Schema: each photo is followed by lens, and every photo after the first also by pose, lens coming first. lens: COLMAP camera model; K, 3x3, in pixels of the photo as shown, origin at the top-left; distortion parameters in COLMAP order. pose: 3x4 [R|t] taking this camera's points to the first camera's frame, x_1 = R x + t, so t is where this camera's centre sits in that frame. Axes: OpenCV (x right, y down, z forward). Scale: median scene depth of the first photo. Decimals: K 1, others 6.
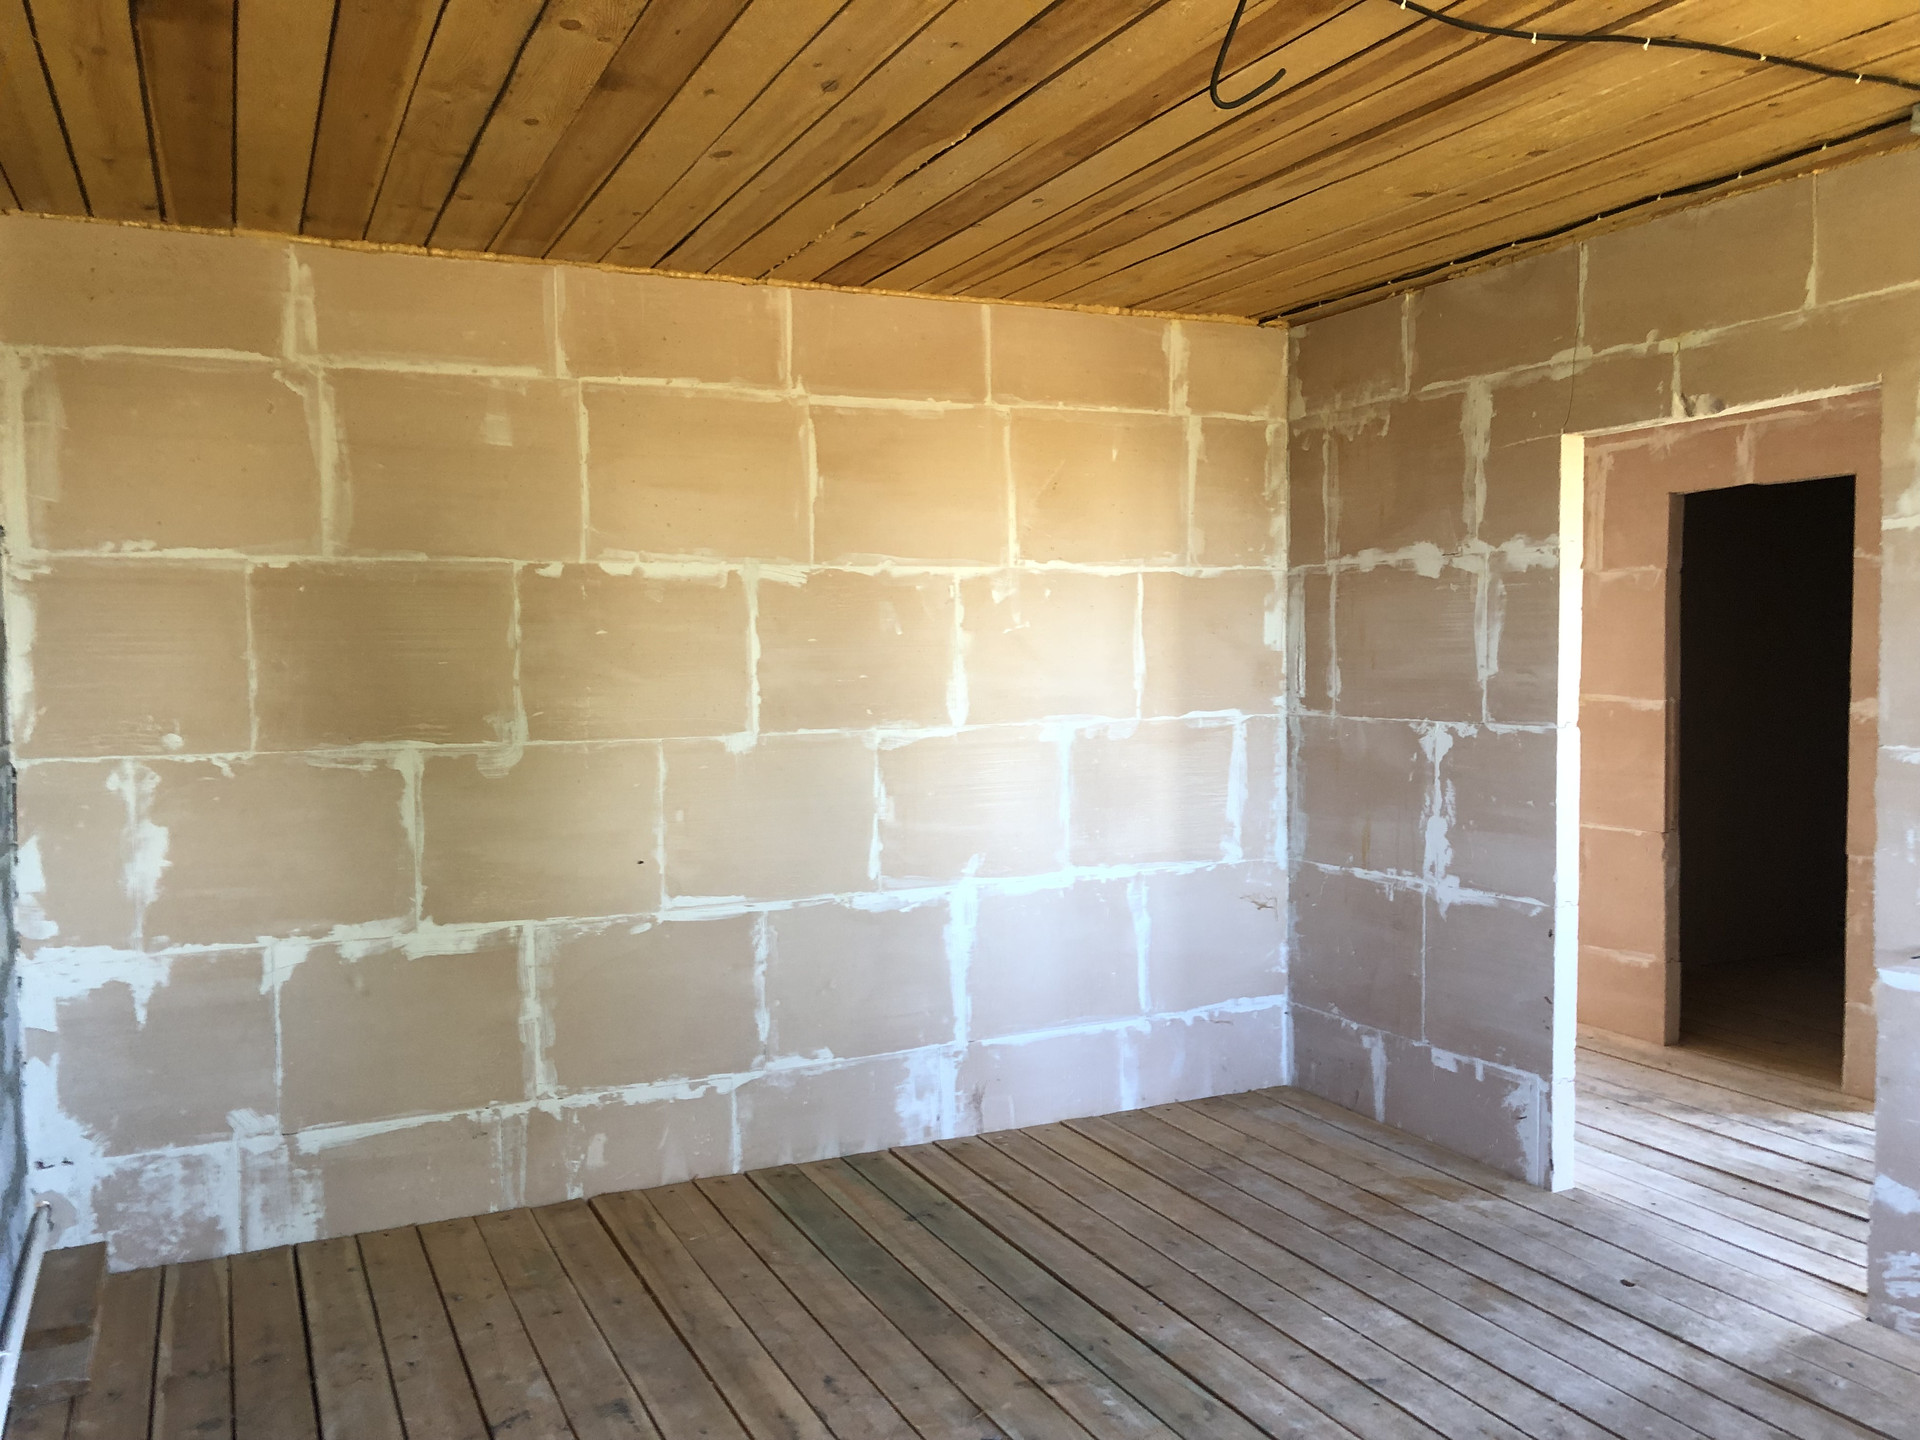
lens RADIAL K [[1578.0, 0, 944.3], [0, 1578.0, 721.0], [0, 0, 1]] dist [0.043294, -0.073413]
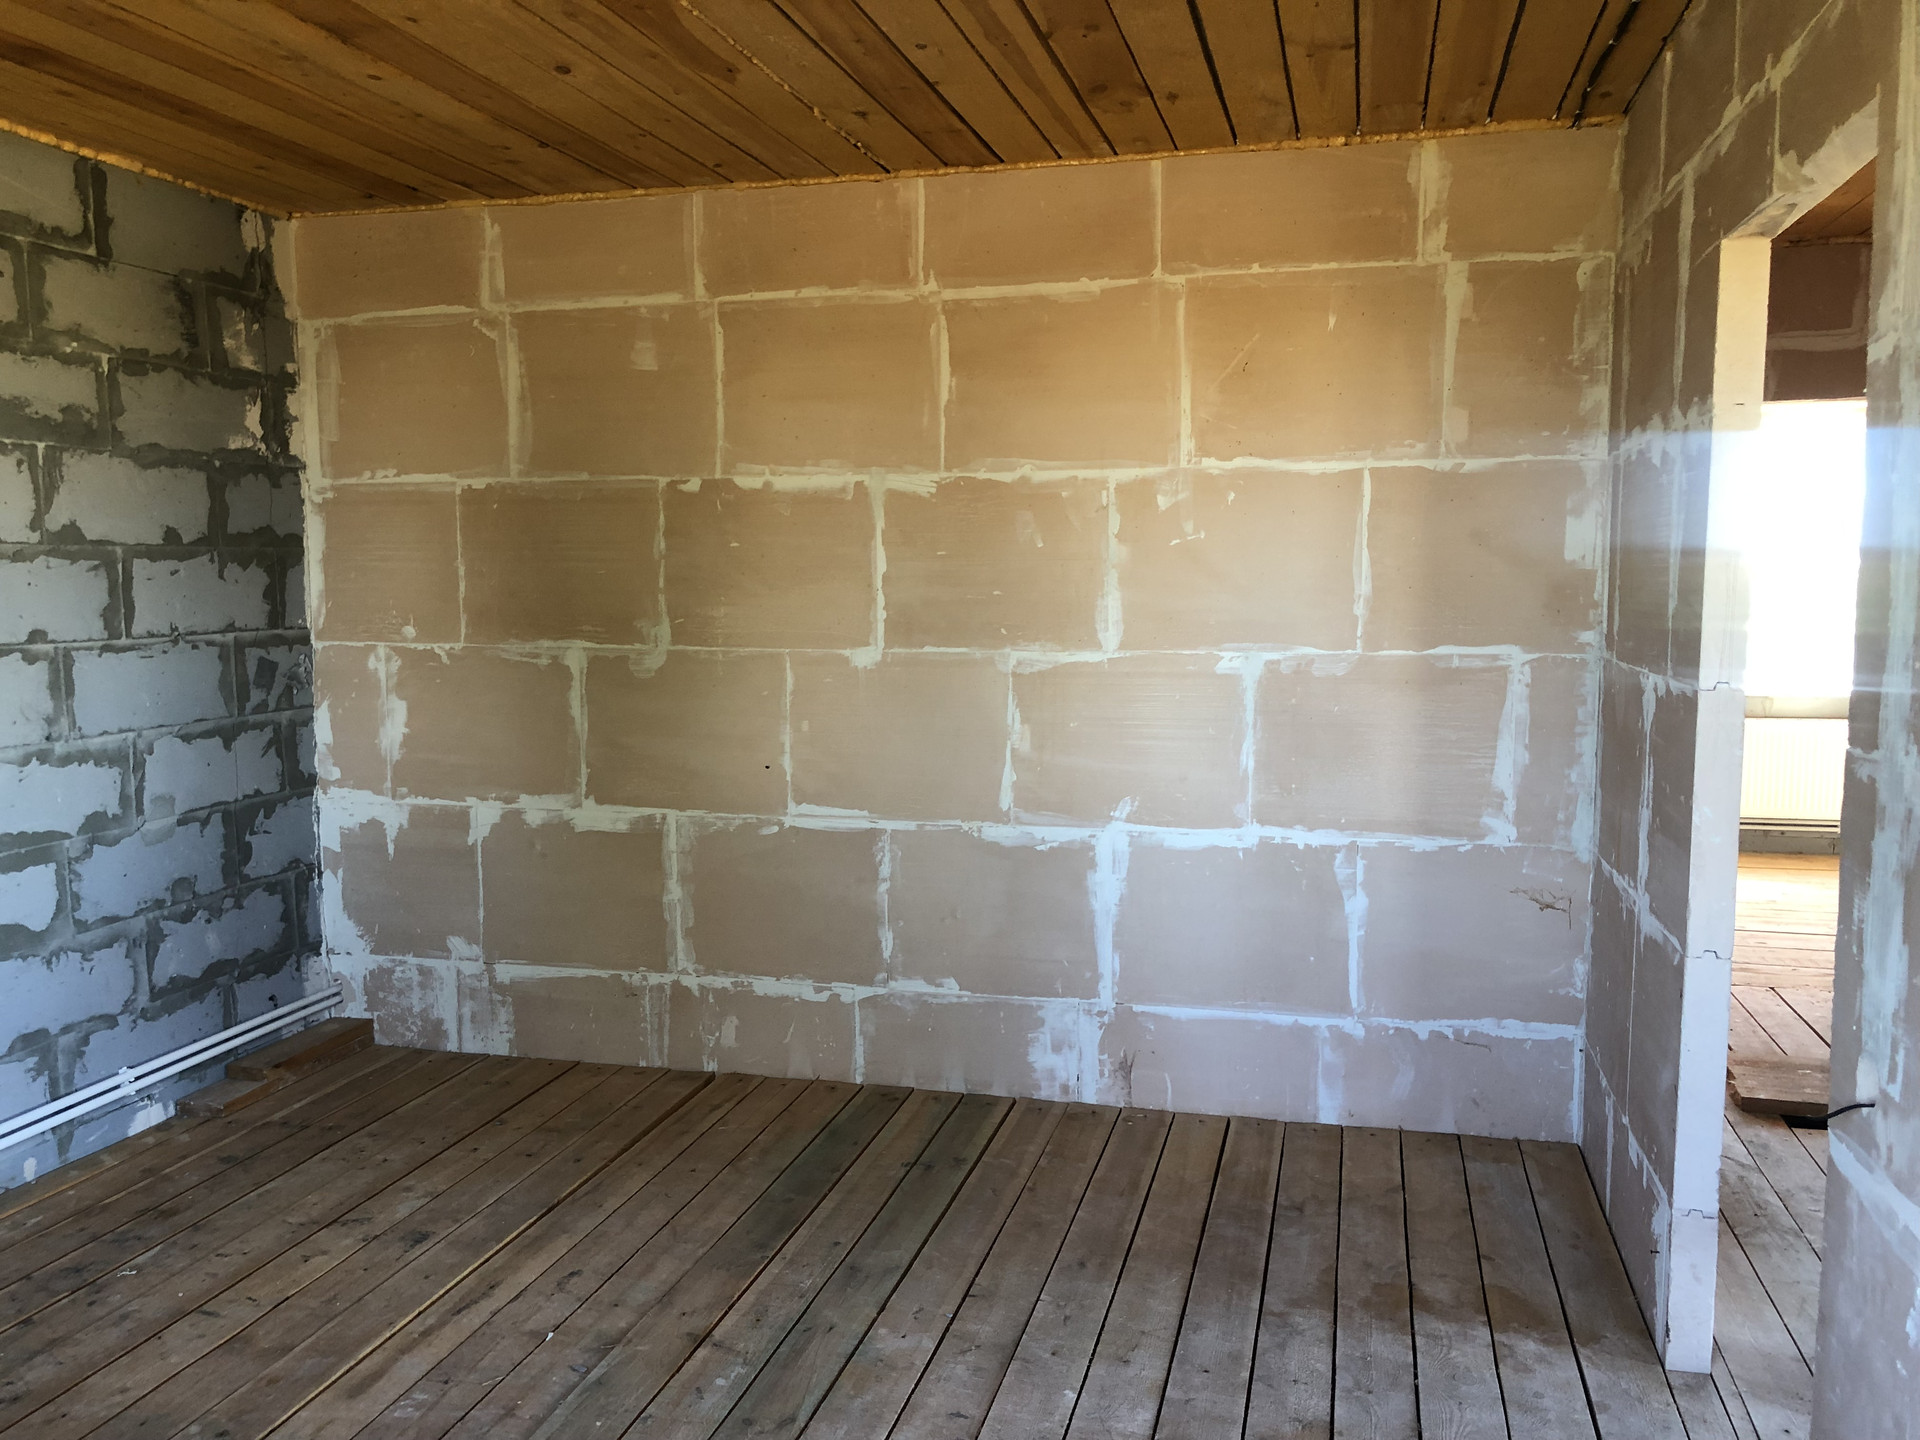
lens RADIAL K [[1578.0, 0, 942.6], [0, 1578.0, 727.7], [0, 0, 1]] dist [0.043294, -0.073413]
pose [[0.767132, 0.074921, -0.637099, 0.549590], [-0.037087, 0.996675, 0.072550, -0.015768], [0.640416, -0.032027, 0.767360, 0.278046]]
